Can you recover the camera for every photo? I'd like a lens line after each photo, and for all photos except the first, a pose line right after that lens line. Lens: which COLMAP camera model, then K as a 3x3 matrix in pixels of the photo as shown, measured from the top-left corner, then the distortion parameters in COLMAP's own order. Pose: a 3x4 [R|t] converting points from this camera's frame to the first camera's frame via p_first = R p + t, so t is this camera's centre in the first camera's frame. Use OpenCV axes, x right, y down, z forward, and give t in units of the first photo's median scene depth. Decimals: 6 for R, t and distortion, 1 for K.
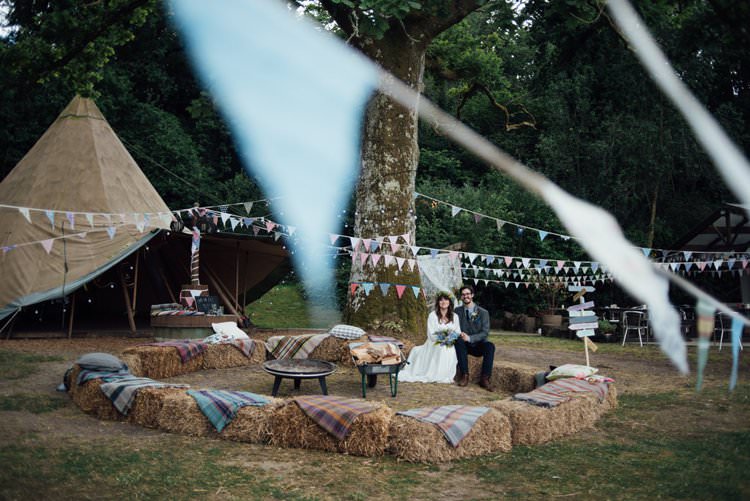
lens RADIAL K [[744.8, 0, 375.0], [0, 744.8, 250.5], [0, 0, 1]] dist [-0.133100, 0.159946]
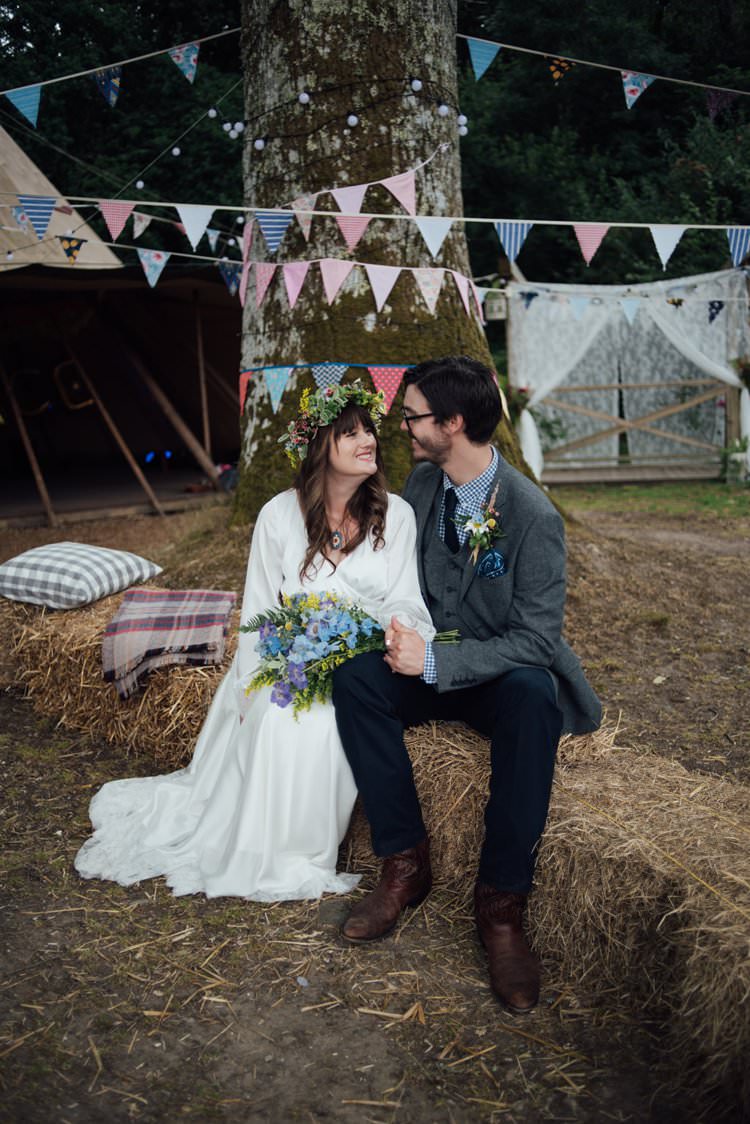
lens RADIAL K [[1116.2, 0, 375.0], [0, 1116.2, 562.0], [0, 0, 1]] dist [-0.133100, 0.159946]
pose [[0.946462, -0.014761, -0.322478, 0.160336], [0.080845, 0.977959, 0.192513, 0.037740], [0.312528, -0.208277, 0.926794, 0.603161]]
